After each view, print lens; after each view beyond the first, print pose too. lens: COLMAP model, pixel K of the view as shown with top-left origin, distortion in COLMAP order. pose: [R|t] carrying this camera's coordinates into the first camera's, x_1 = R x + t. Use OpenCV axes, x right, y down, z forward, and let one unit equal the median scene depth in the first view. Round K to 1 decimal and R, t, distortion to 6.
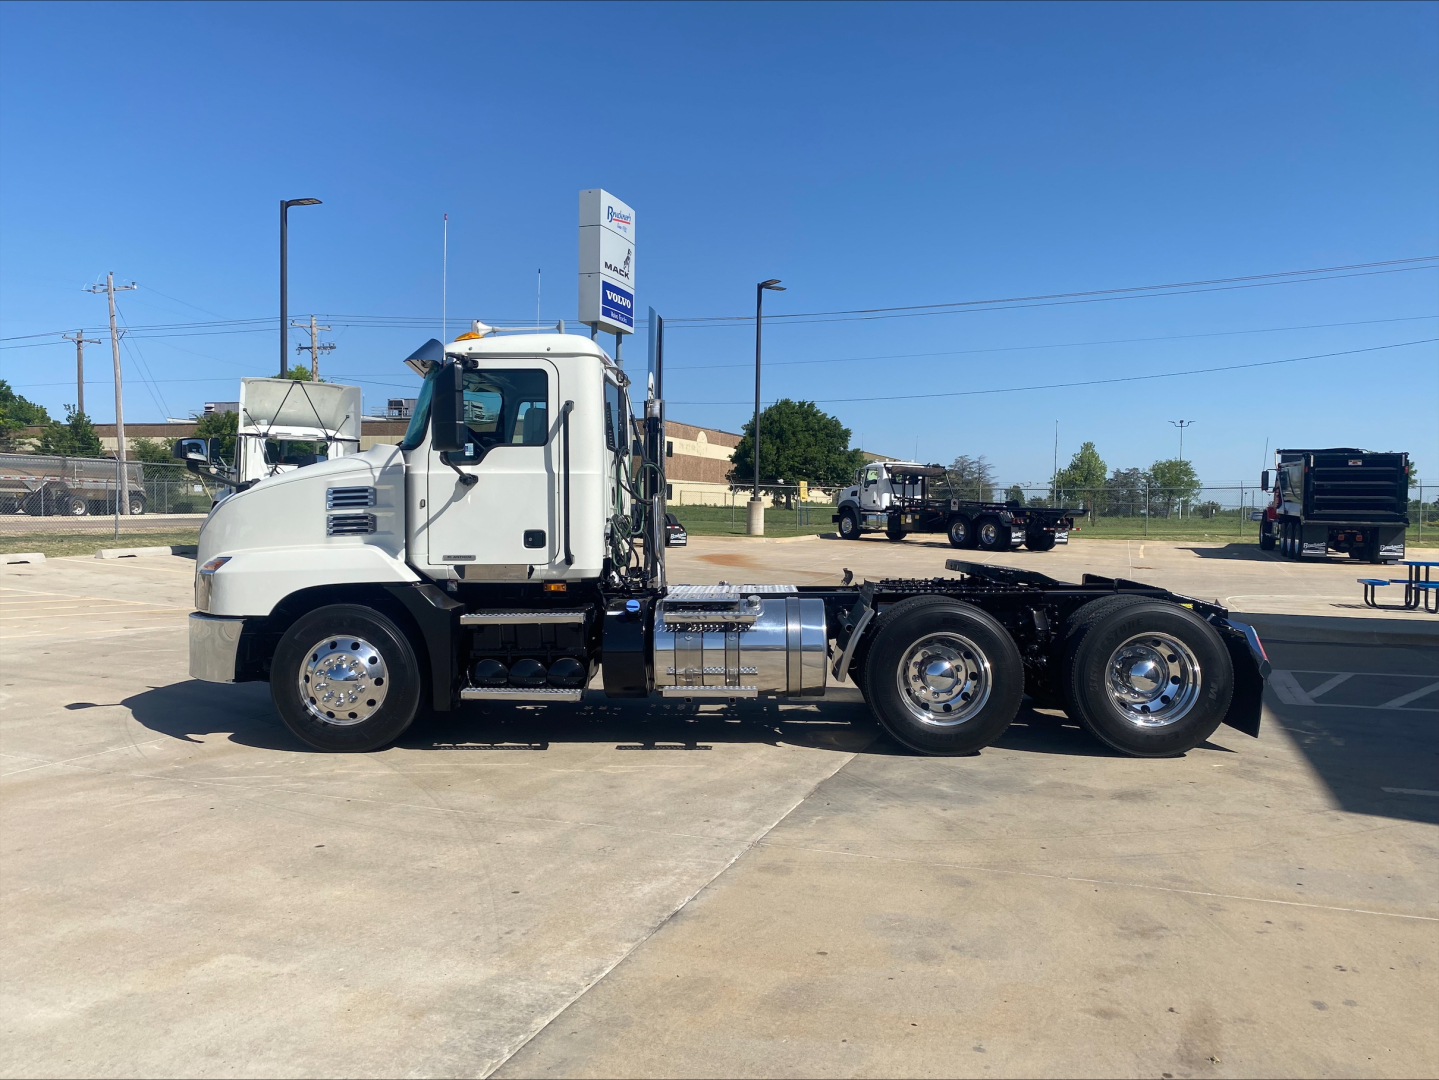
lens RADIAL K [[1090.0, 0, 713.9], [0, 1090.0, 558.1], [0, 0, 1]] dist [0.041165, -0.045468]
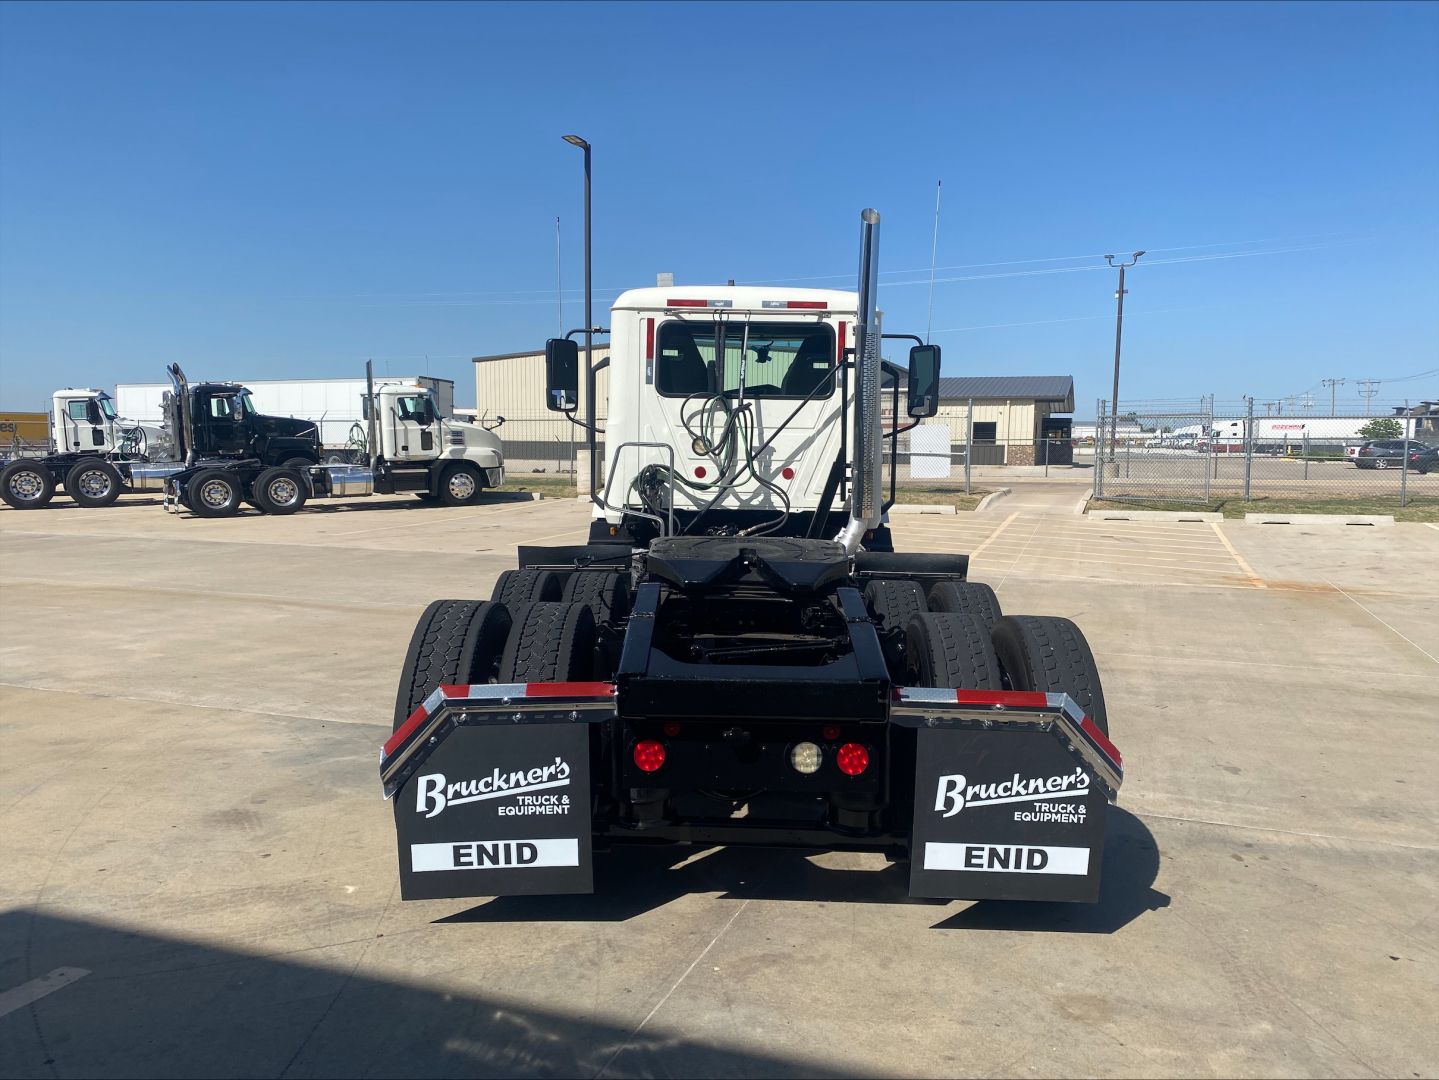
lens RADIAL K [[1090.0, 0, 718.2], [0, 1090.0, 568.4], [0, 0, 1]] dist [0.041165, -0.045468]
pose [[0.028628, 0.092101, -0.995338, 0.911666], [-0.054303, 0.994419, 0.090454, -0.039235], [0.998114, 0.051460, 0.033470, 1.033529]]
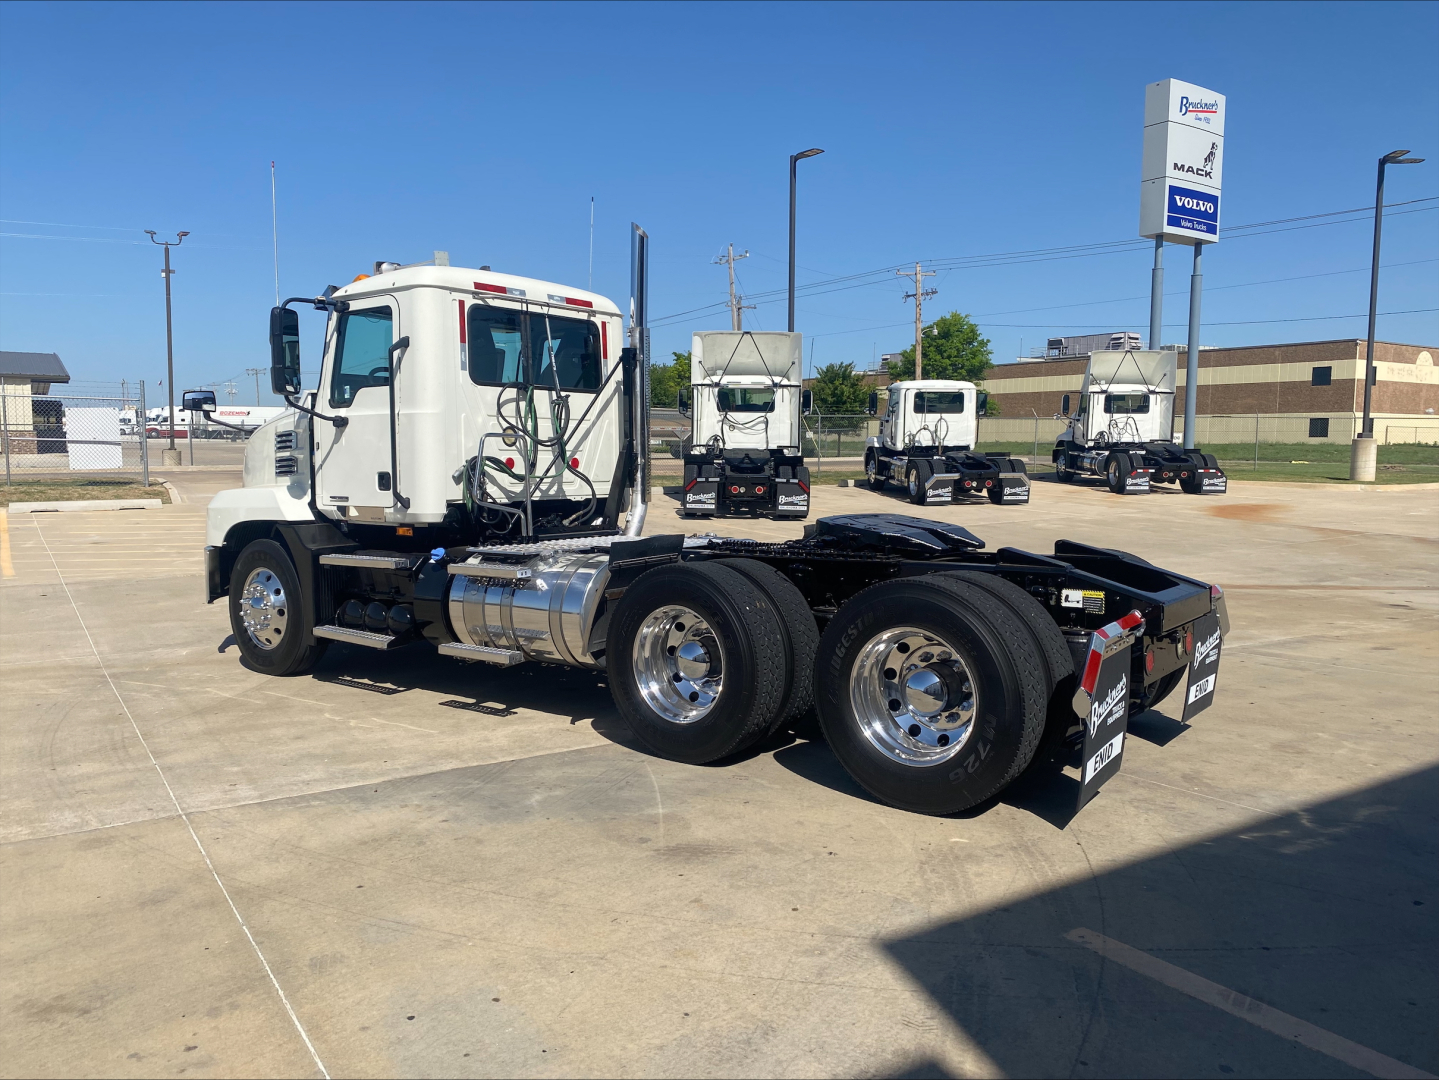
lens RADIAL K [[1090.0, 0, 713.5], [0, 1090.0, 561.6], [0, 0, 1]] dist [0.041165, -0.045468]
pose [[0.813832, 0.050713, -0.578883, 0.625446], [-0.018905, 0.997968, 0.060848, -0.010572], [0.580793, -0.038576, 0.813137, 0.350067]]
